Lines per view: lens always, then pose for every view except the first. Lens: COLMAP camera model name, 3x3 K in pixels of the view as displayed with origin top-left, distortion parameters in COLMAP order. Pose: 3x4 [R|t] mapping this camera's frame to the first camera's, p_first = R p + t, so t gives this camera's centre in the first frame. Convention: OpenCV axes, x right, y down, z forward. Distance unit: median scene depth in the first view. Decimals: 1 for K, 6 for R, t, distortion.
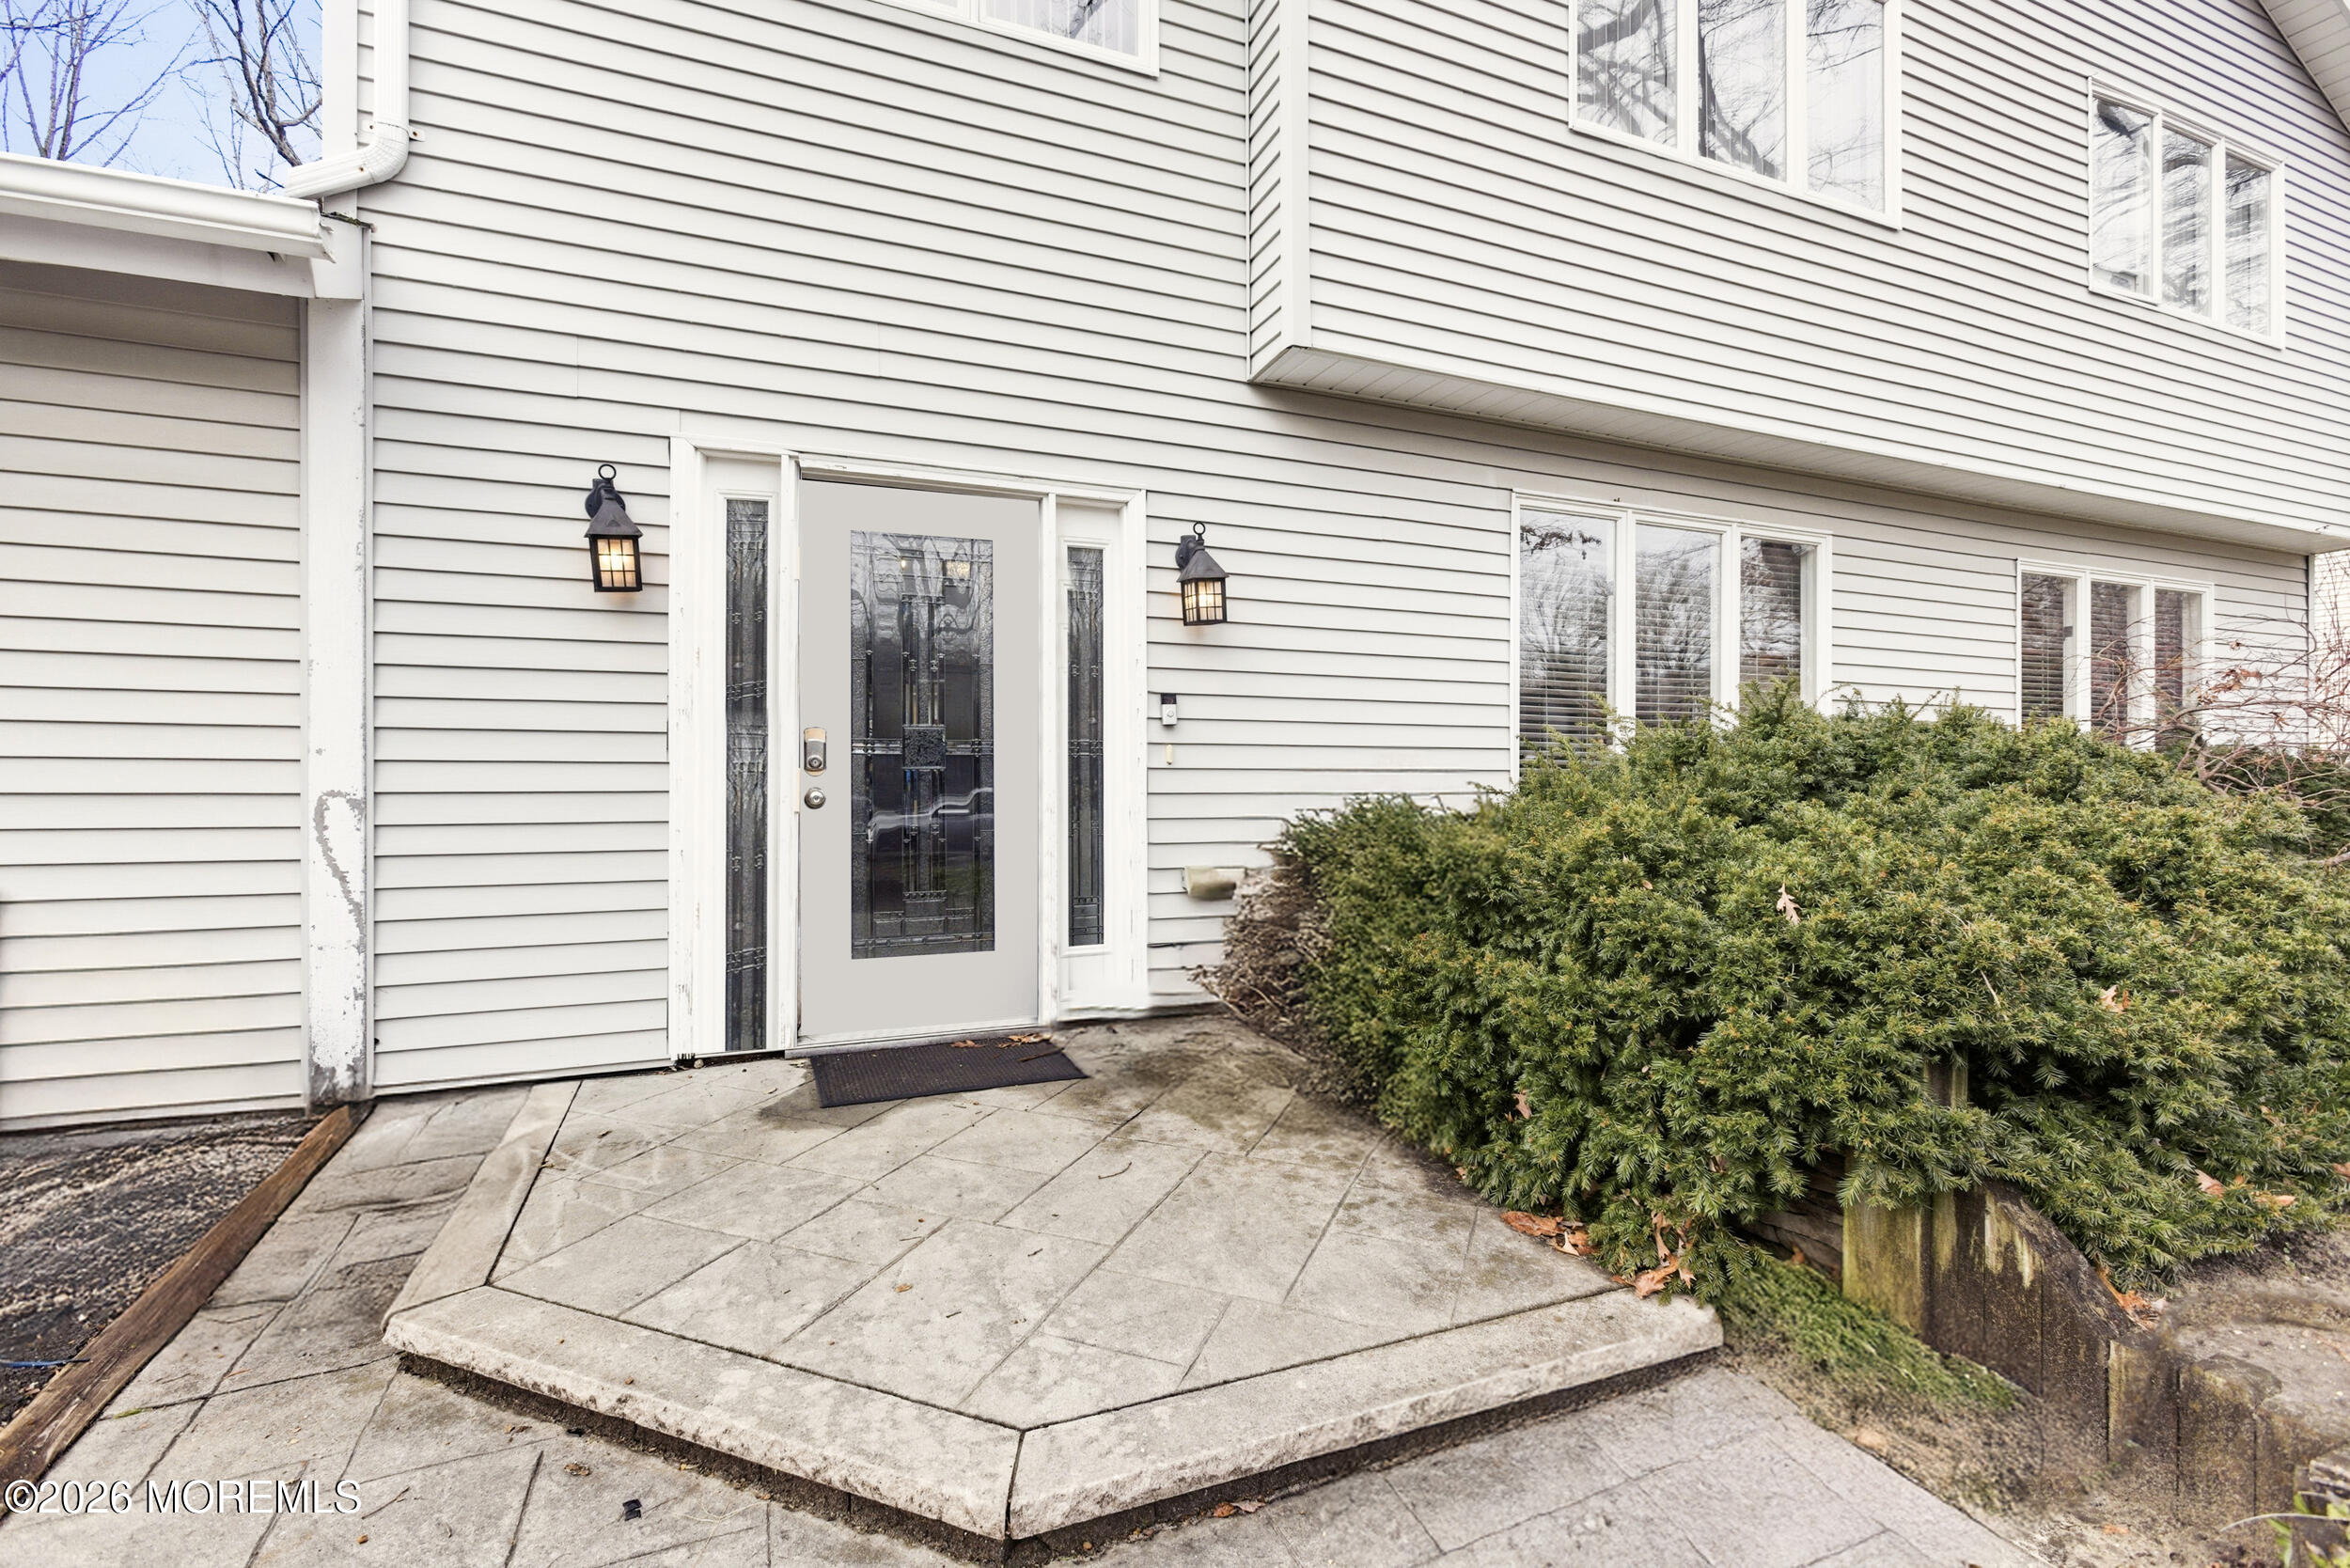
lens RADIAL K [[1044.8, 0, 1175.5], [0, 1044.8, 772.9], [0, 0, 1]] dist [0.000441, 0.000174]
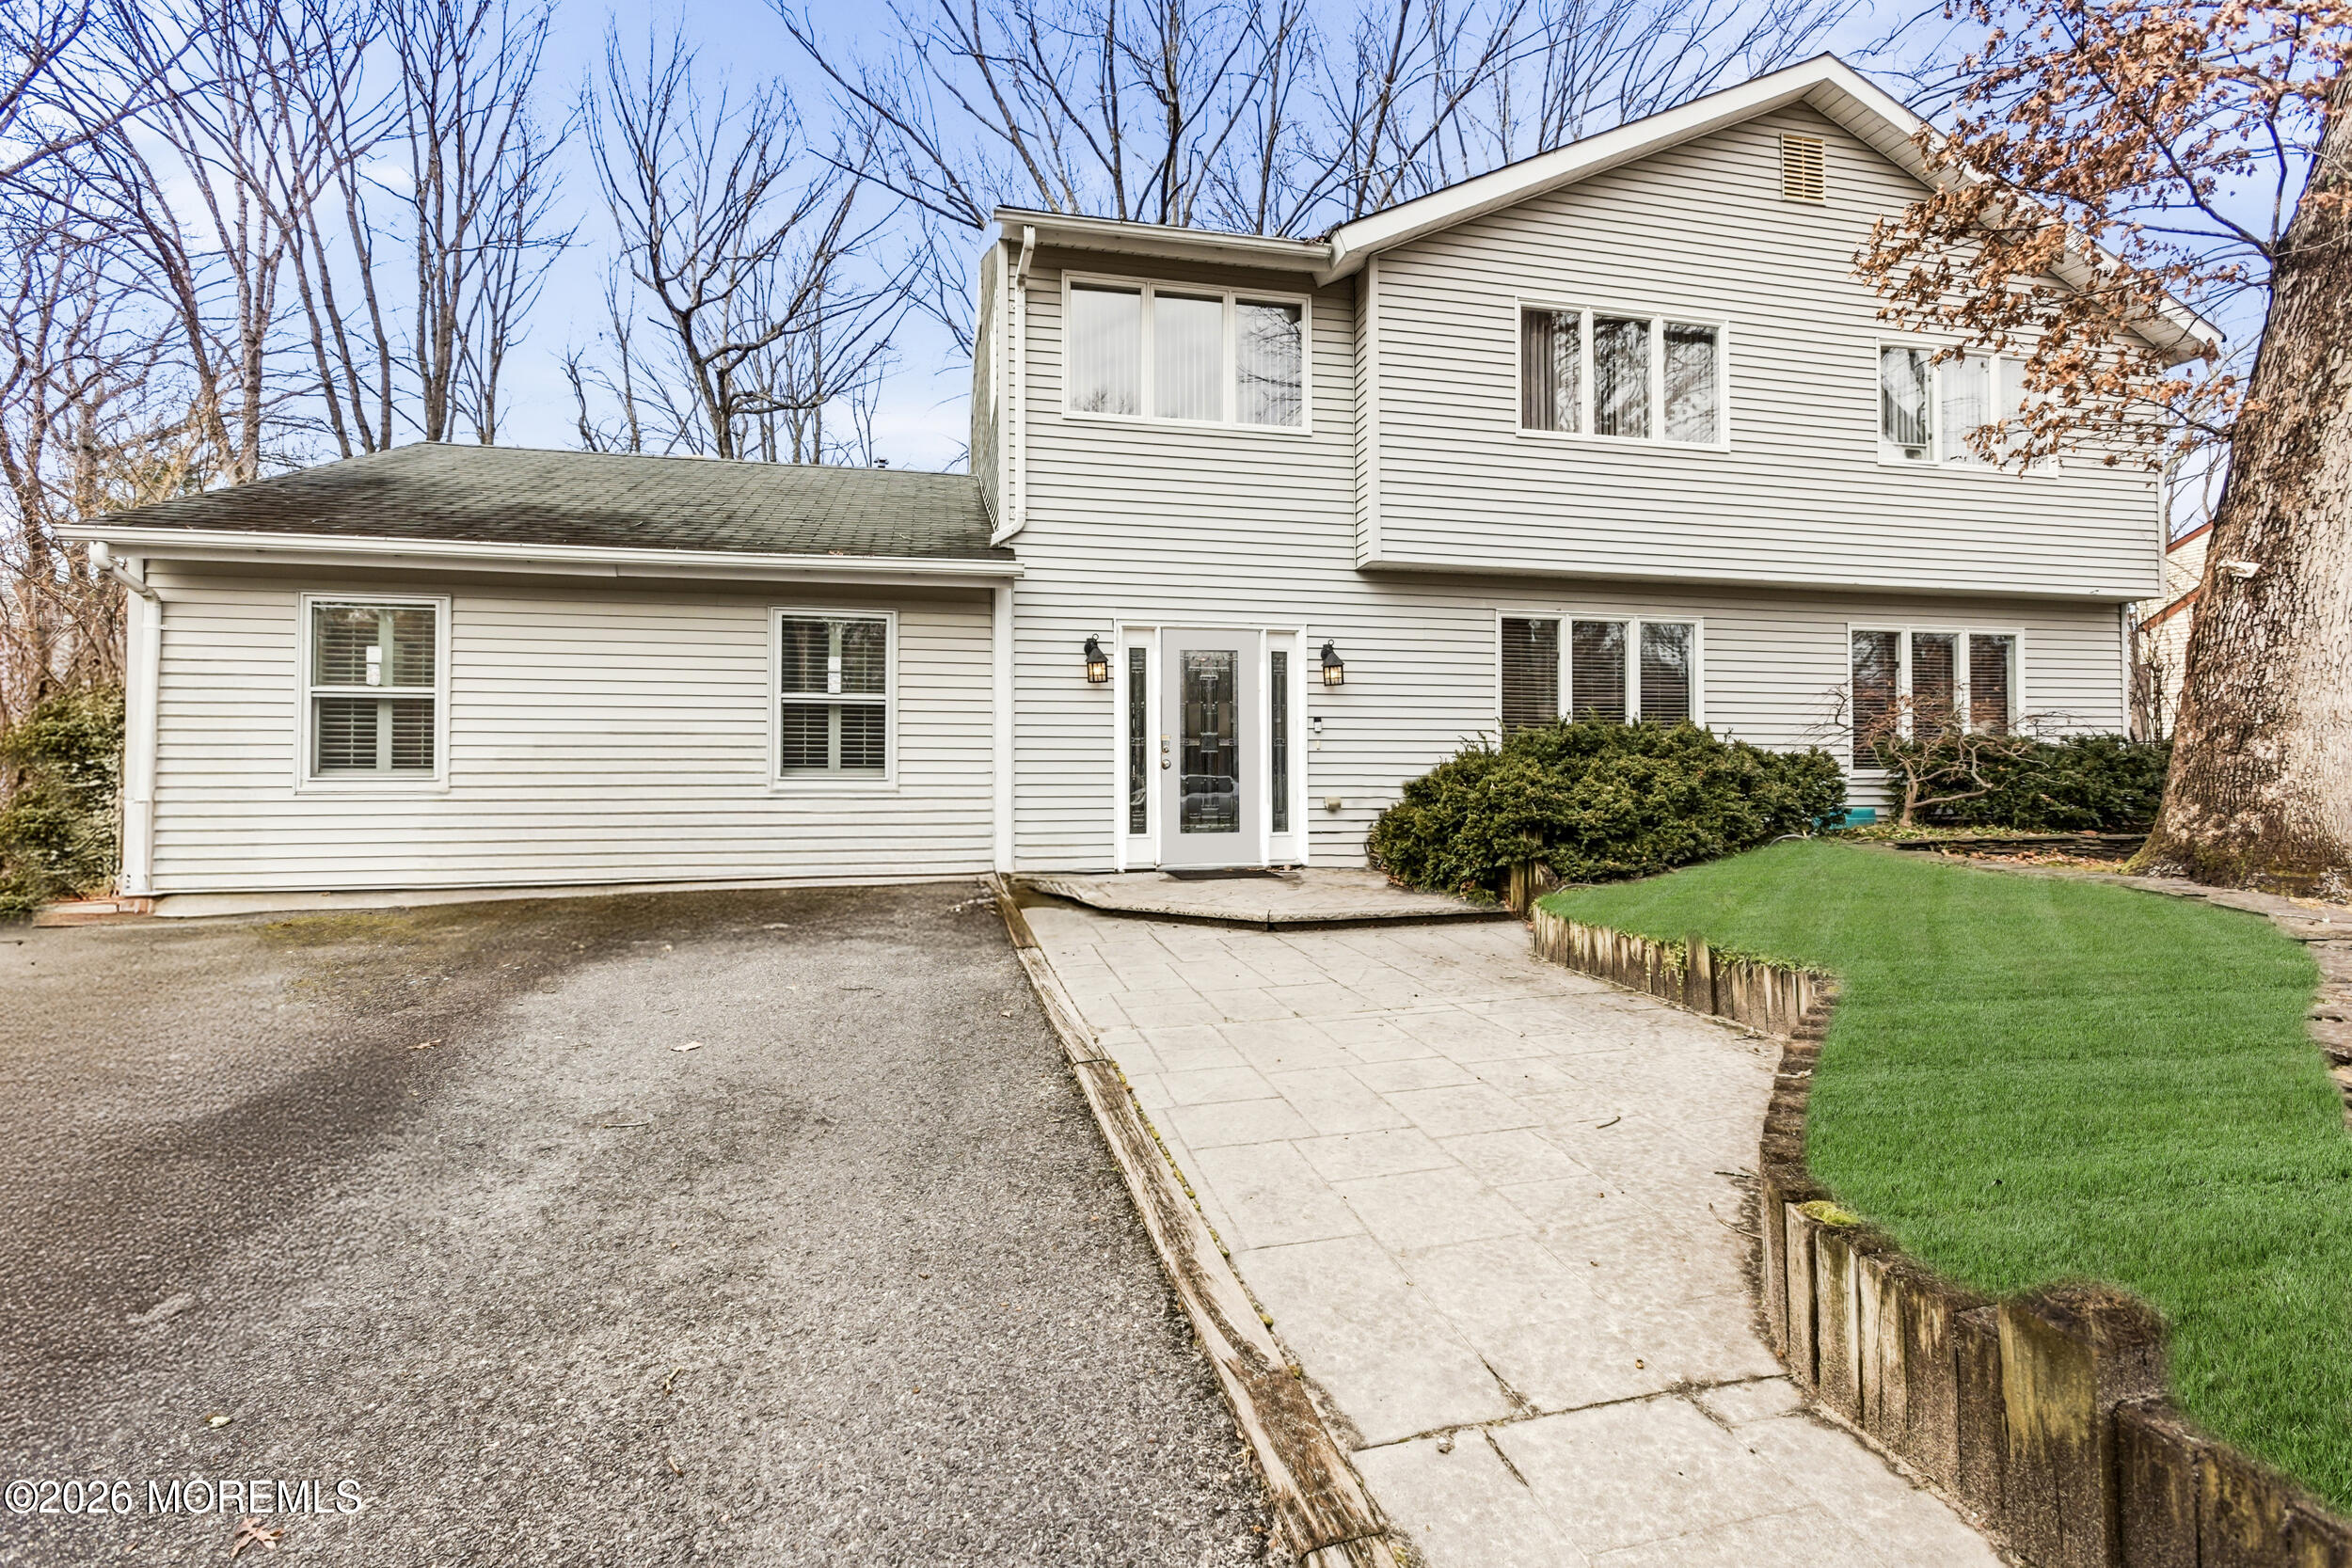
lens RADIAL K [[1045.5, 0, 1176.5], [0, 1045.5, 772.9], [0, 0, 1]] dist [0.000441, 0.000174]
pose [[0.986134, -0.002734, -0.165928, 0.066476], [0.003264, 0.999990, 0.002921, 0.033777], [0.165919, -0.003422, 0.986133, -1.228803]]
